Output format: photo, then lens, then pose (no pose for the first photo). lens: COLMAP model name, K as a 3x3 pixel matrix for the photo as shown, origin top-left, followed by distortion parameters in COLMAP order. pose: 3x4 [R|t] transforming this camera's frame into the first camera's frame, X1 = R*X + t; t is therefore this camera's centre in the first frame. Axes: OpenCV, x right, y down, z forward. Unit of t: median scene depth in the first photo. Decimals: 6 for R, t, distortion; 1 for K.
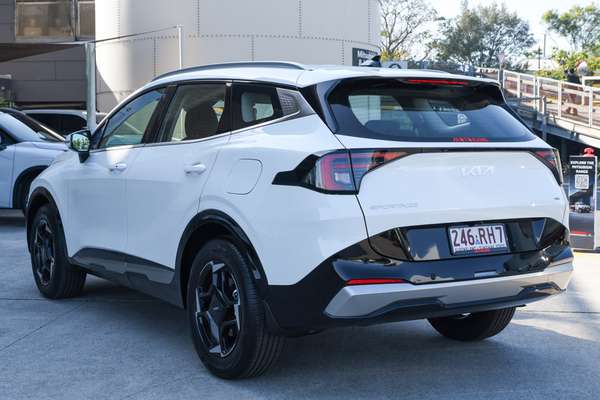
lens RADIAL K [[816.4, 0, 300.2], [0, 816.4, 195.6], [0, 0, 1]] dist [-0.012198, 0.000000]
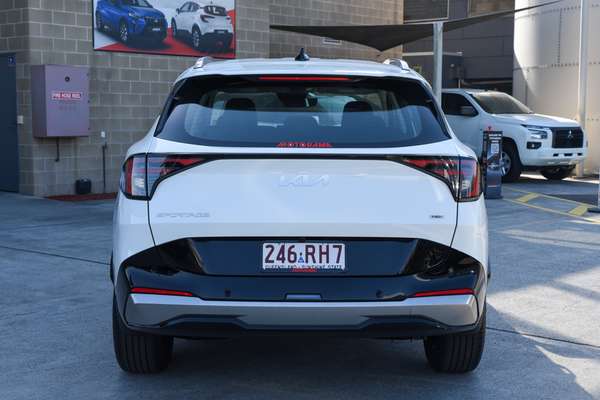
lens RADIAL K [[840.2, 0, 299.9], [0, 840.2, 202.6], [0, 0, 1]] dist [0.046057, 0.000000]
pose [[0.880846, 0.057187, -0.469936, 0.647355], [-0.042139, 0.998208, 0.042488, -0.045309], [0.471524, -0.017623, 0.881677, 0.188334]]
